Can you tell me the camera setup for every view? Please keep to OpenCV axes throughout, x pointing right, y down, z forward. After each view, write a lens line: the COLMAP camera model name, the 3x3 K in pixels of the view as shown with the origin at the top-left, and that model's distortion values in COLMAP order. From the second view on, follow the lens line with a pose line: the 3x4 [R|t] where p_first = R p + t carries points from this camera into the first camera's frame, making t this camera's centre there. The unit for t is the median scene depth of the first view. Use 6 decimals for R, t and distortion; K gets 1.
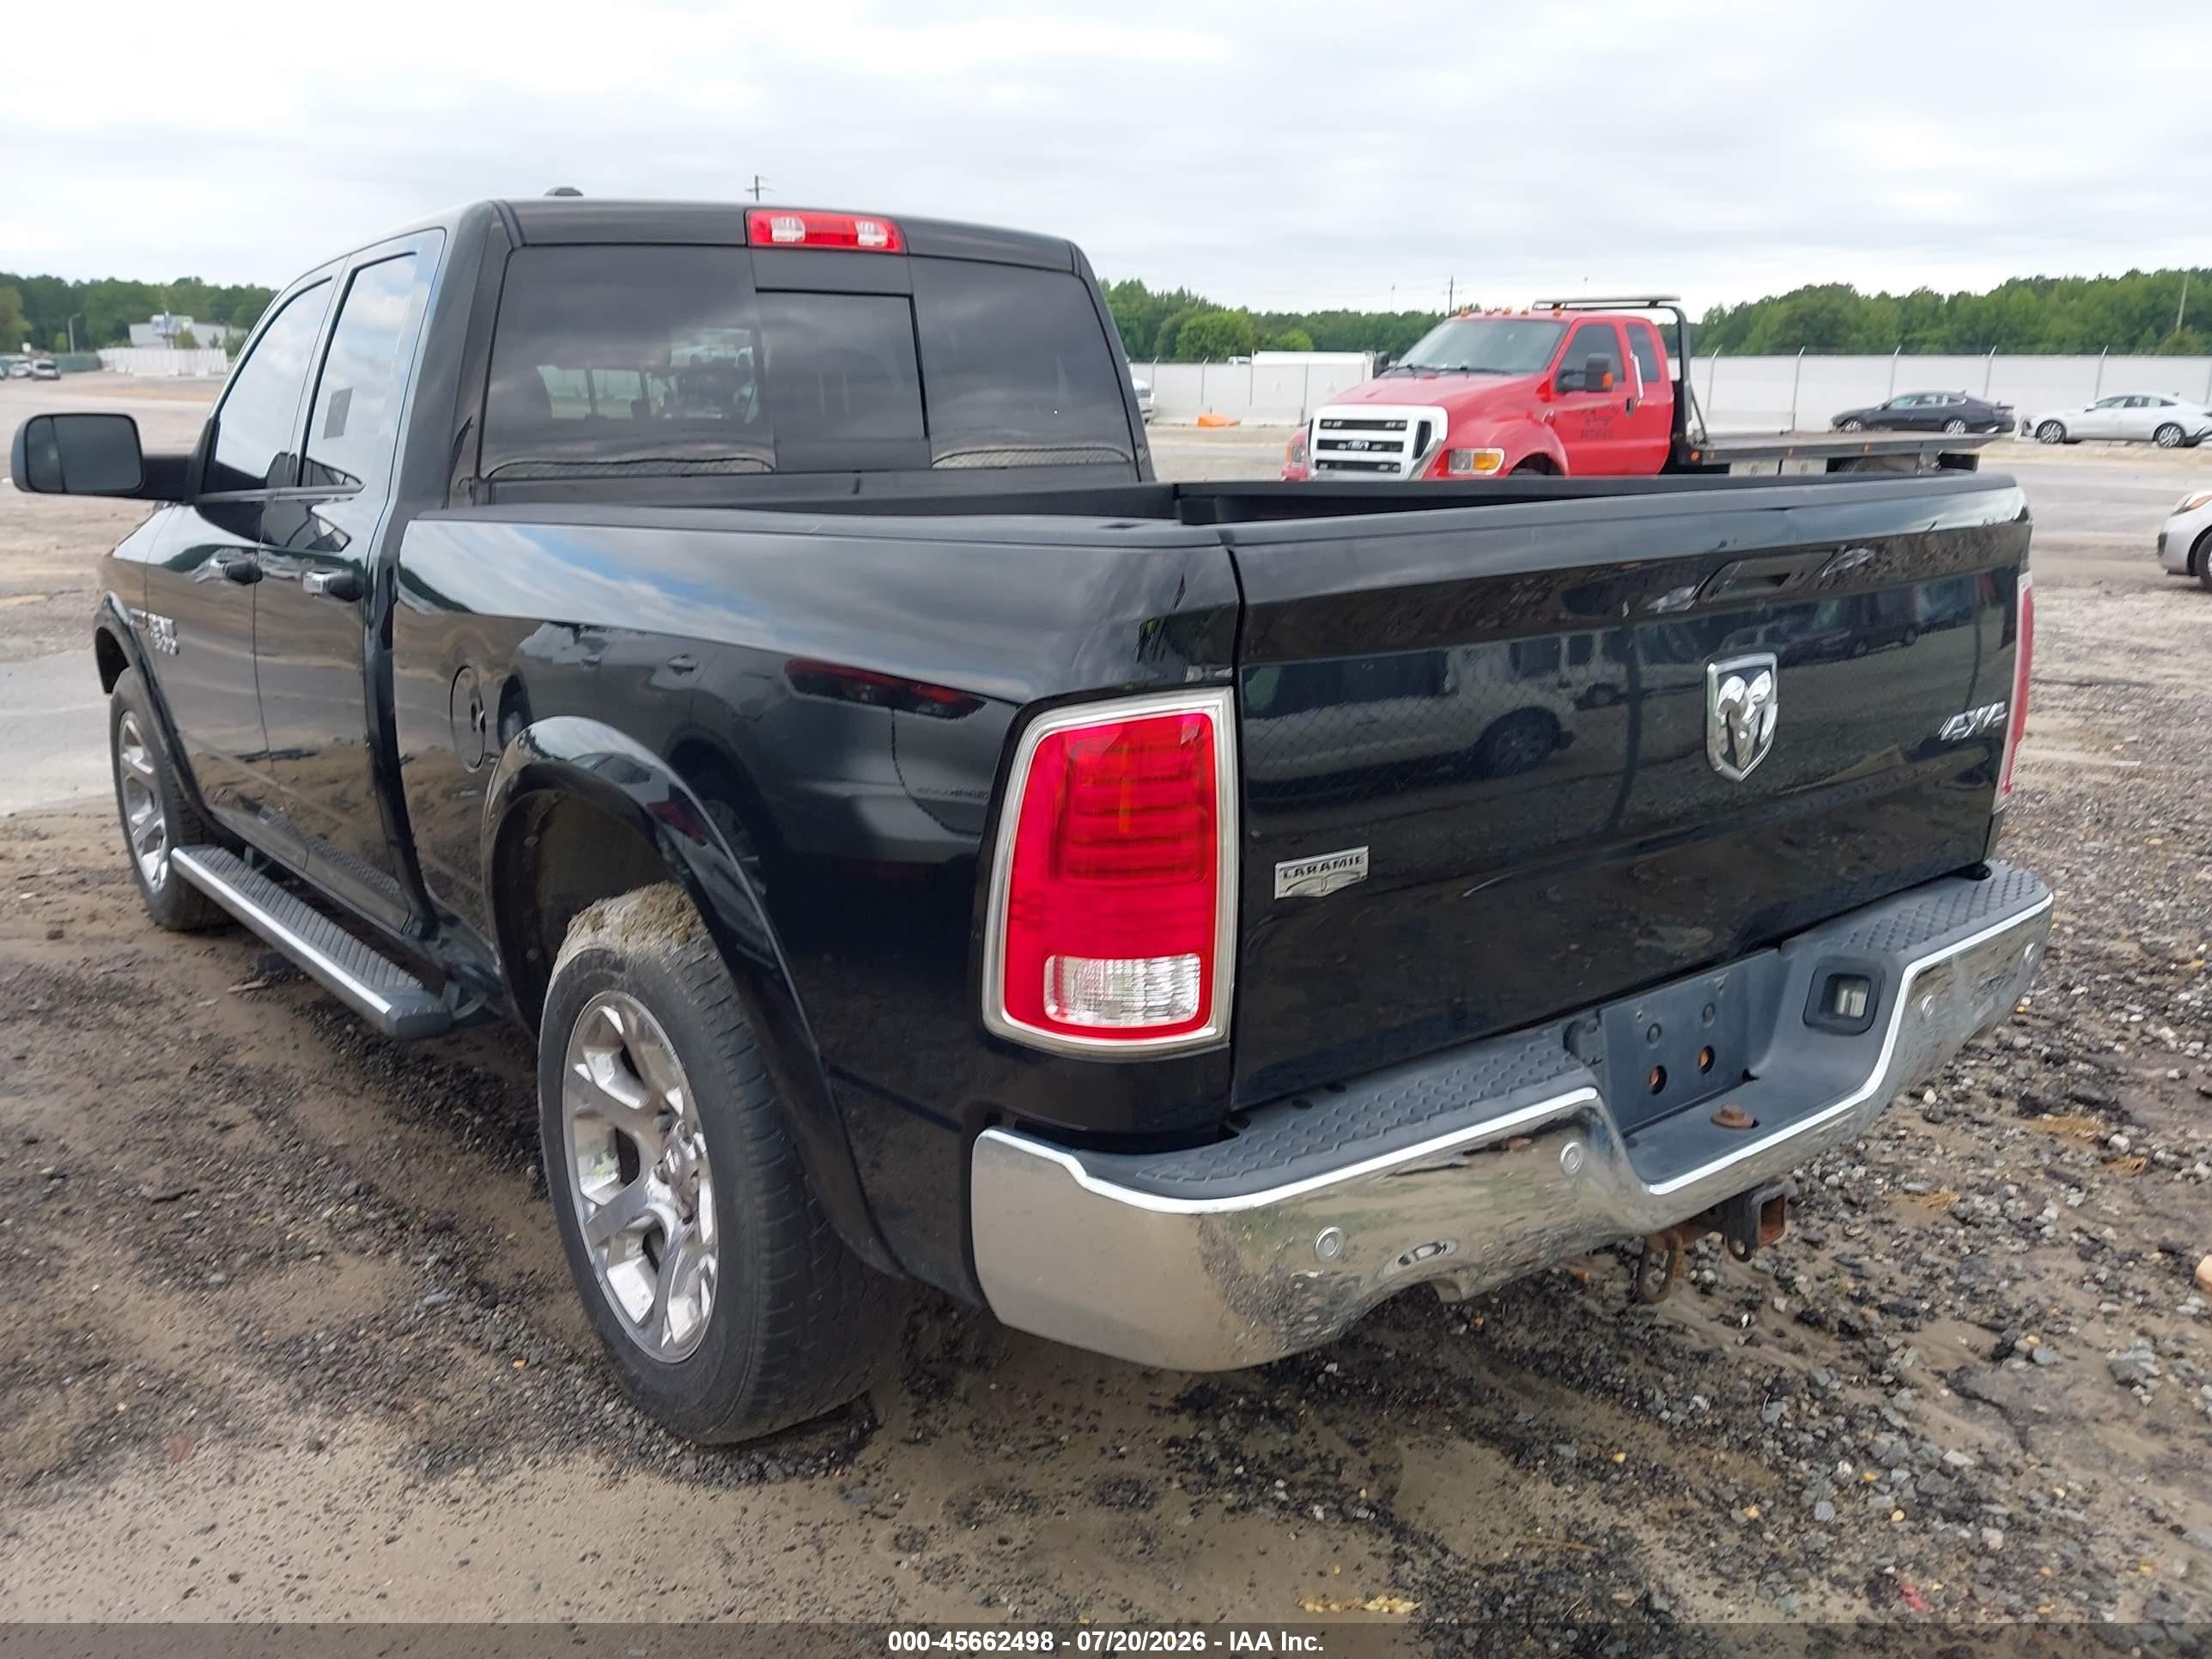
lens RADIAL K [[1744.2, 0, 1112.5], [0, 1744.2, 836.7], [0, 0, 1]] dist [0.002280, 0.005276]
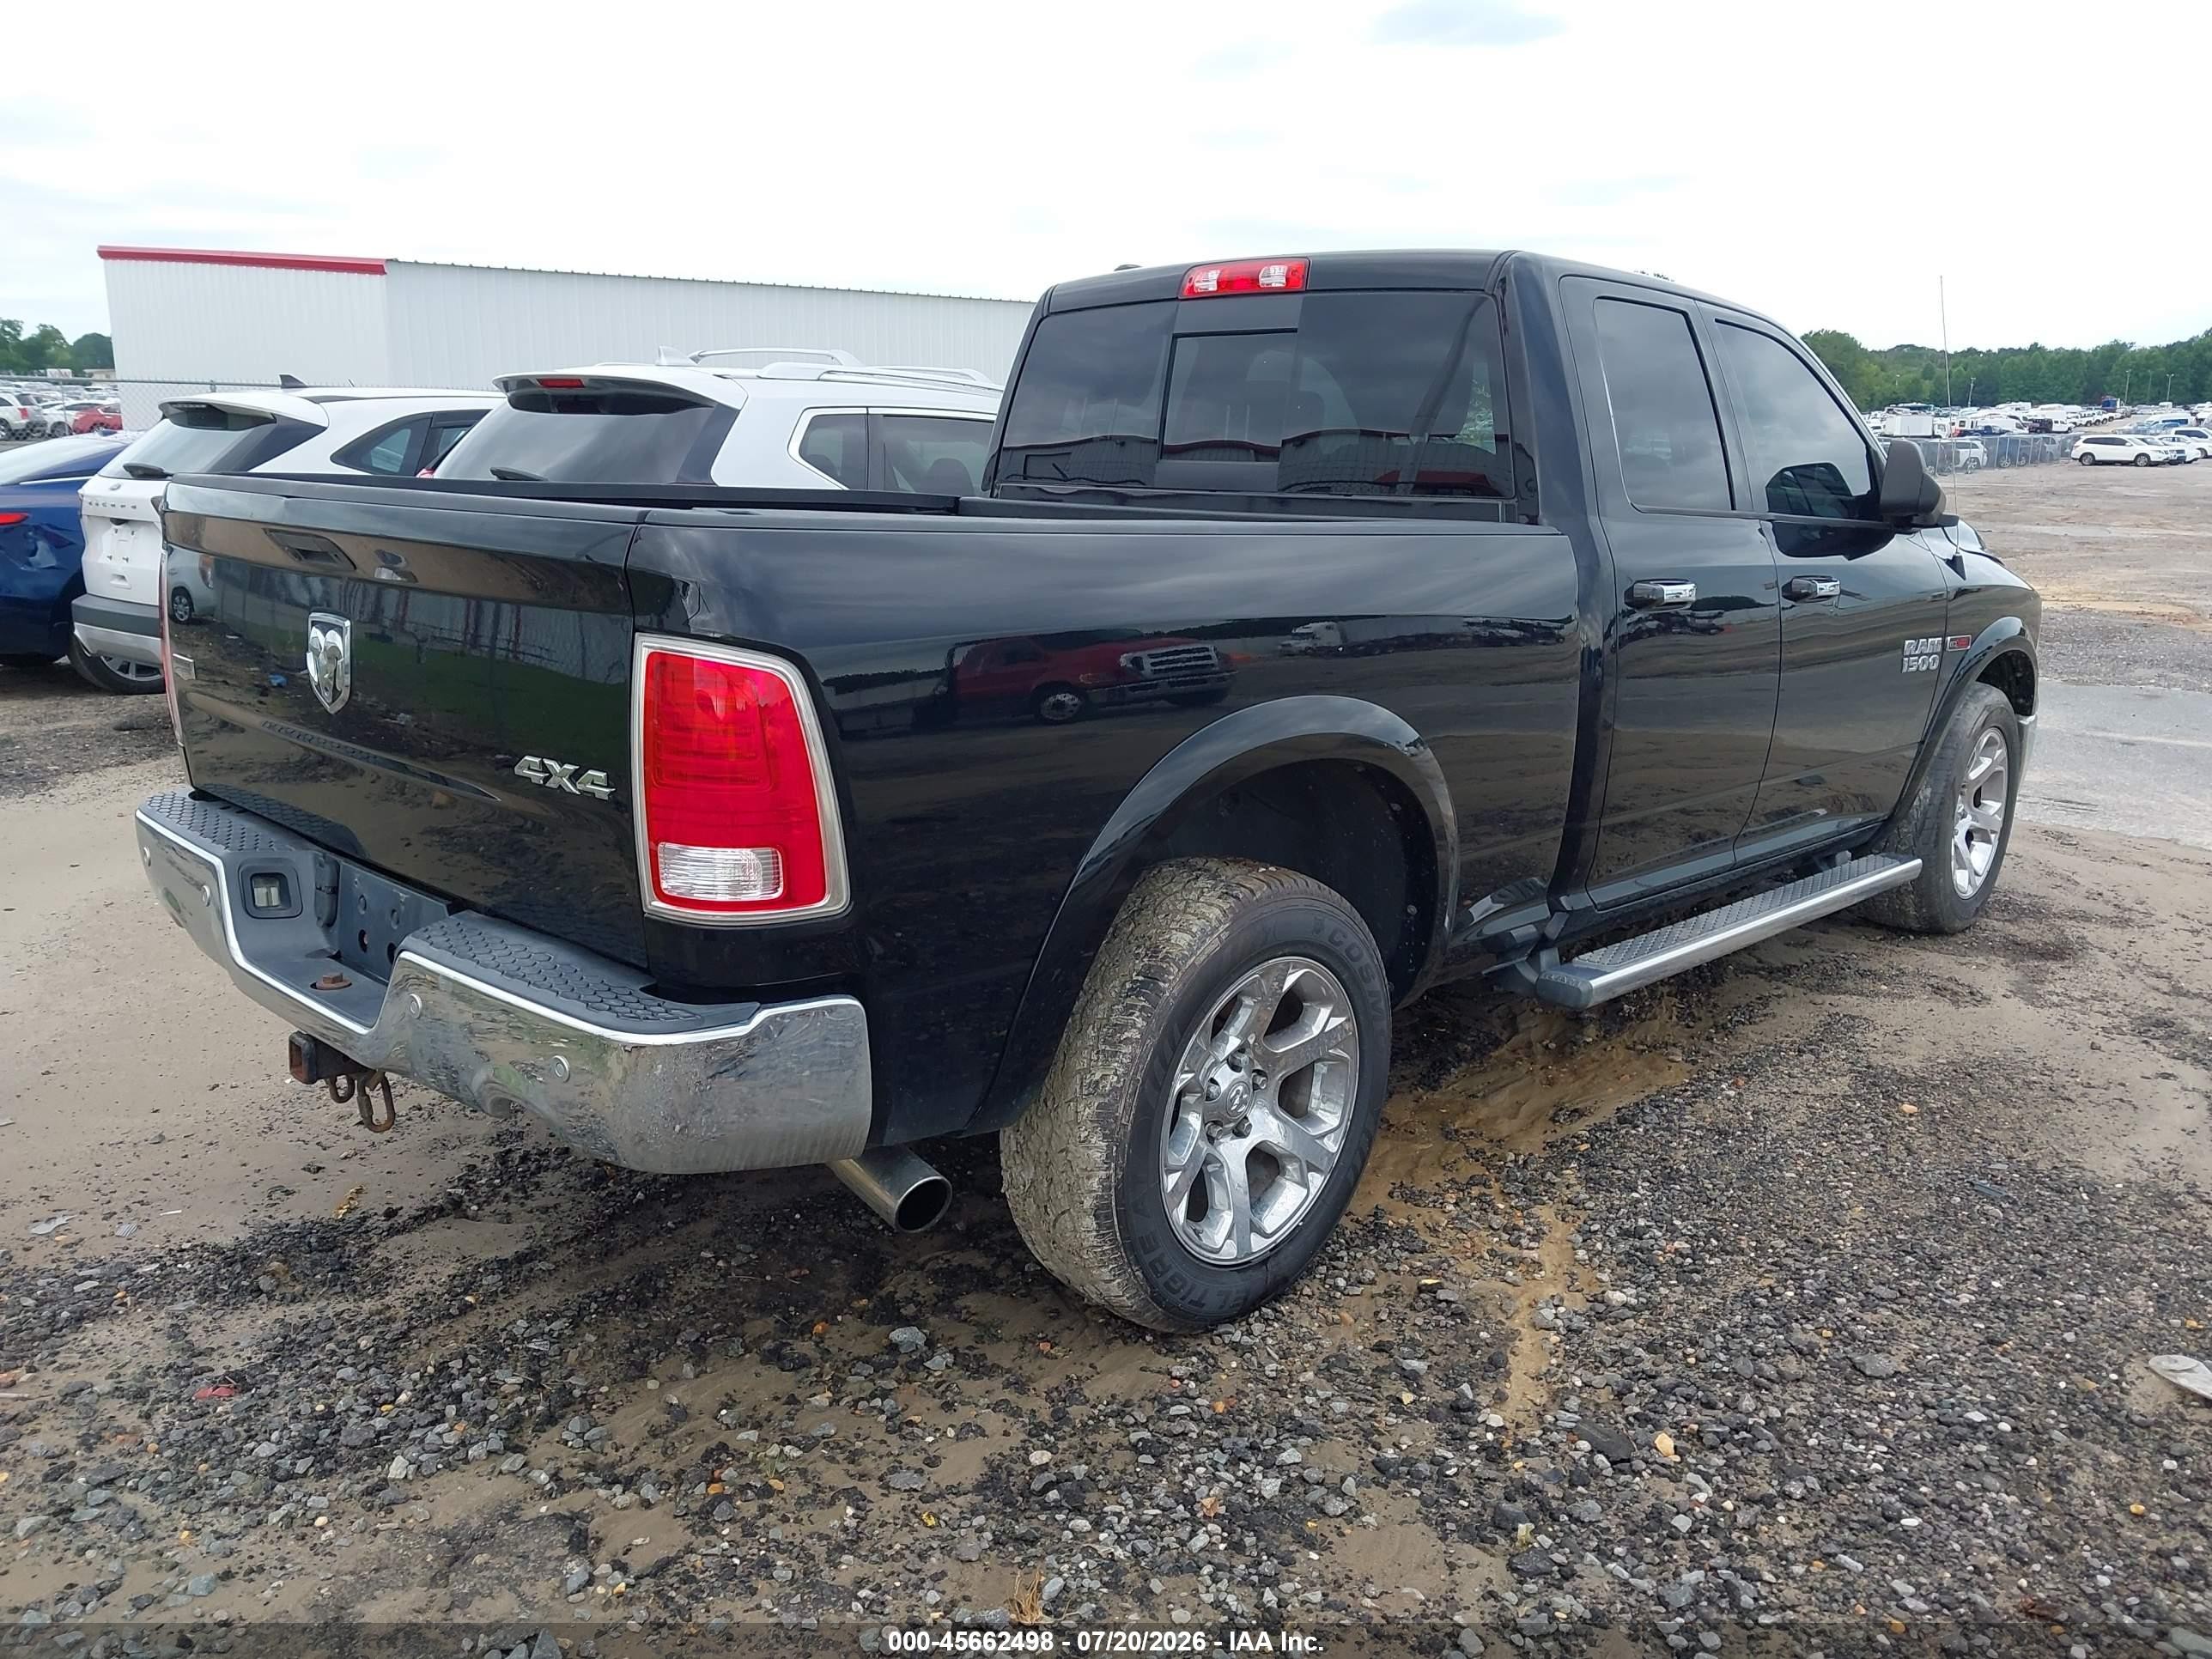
lens RADIAL K [[1747.8, 0, 1106.0], [0, 1747.8, 829.5], [0, 0, 1]] dist [0.004169, 0.016591]
pose [[0.126481, 0.228833, -0.965214, 1.328777], [-0.256926, 0.947381, 0.190938, -0.267816], [0.958119, 0.223839, 0.178619, 1.053209]]
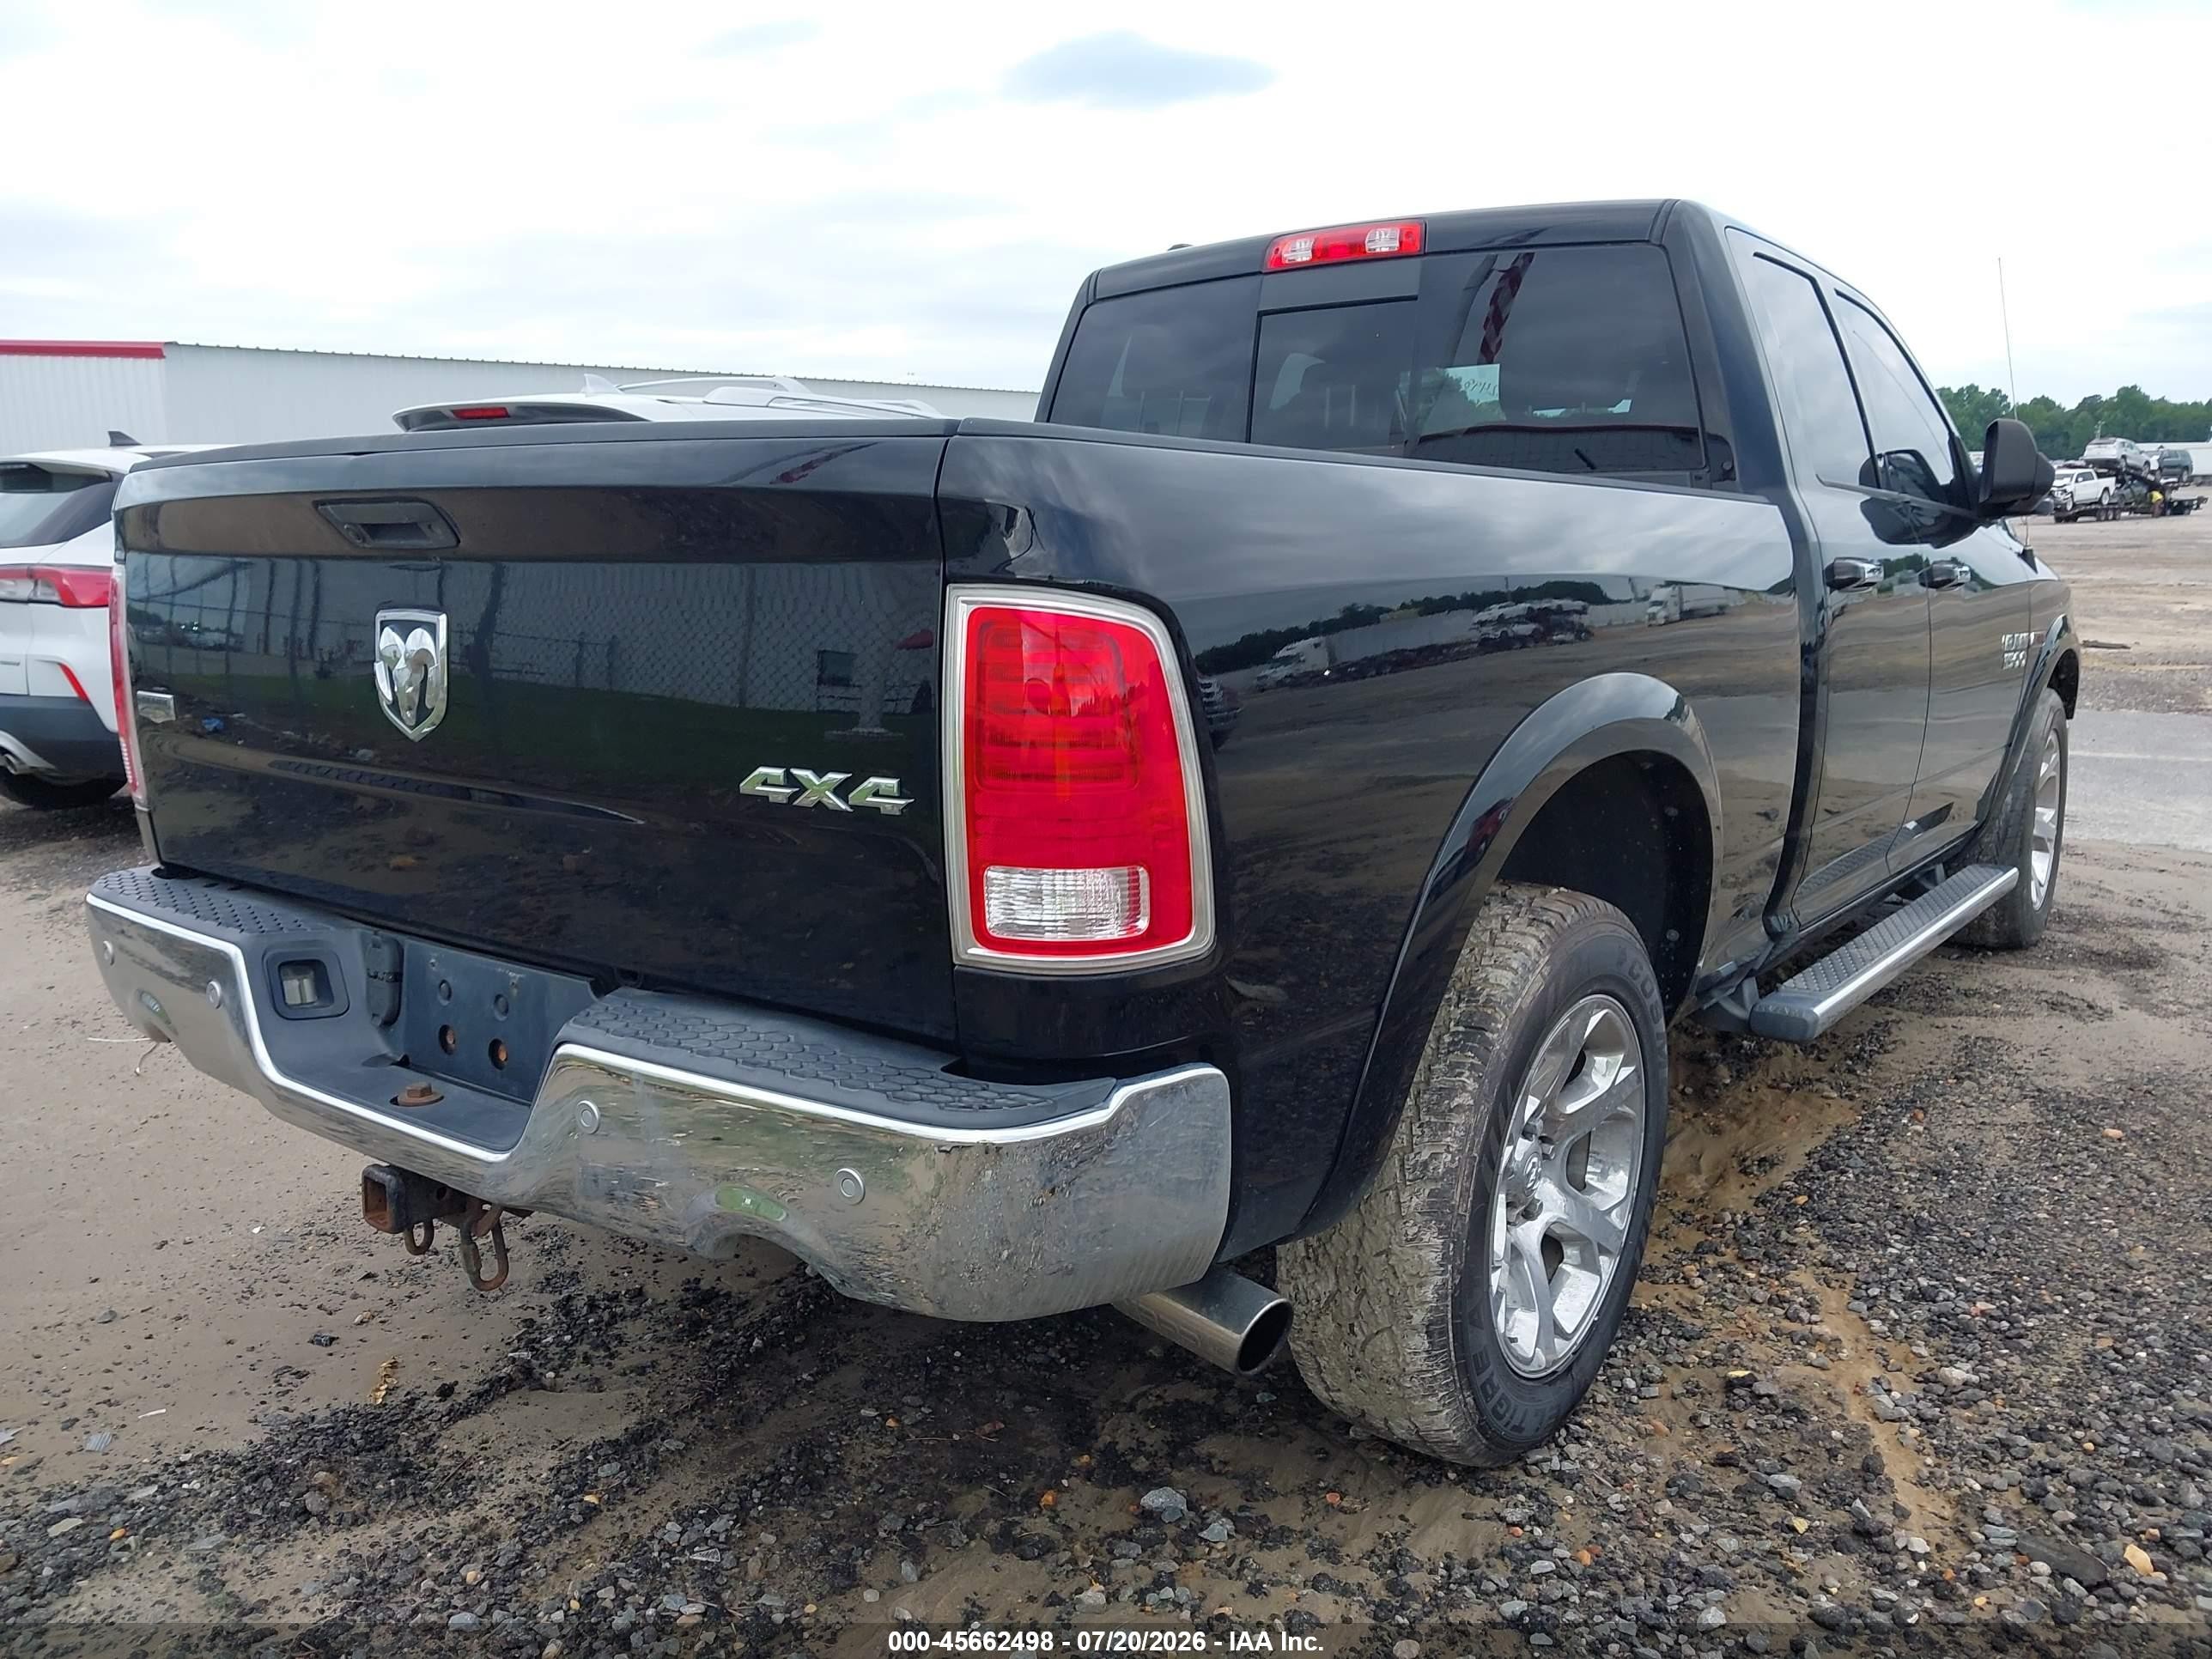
lens RADIAL K [[1744.2, 0, 1112.5], [0, 1744.2, 836.7], [0, 0, 1]] dist [0.002280, 0.005276]
pose [[0.243252, 0.180818, -0.952960, 1.094830], [-0.227651, 0.965671, 0.125120, -0.149608], [0.942870, 0.186506, 0.276064, 0.878086]]
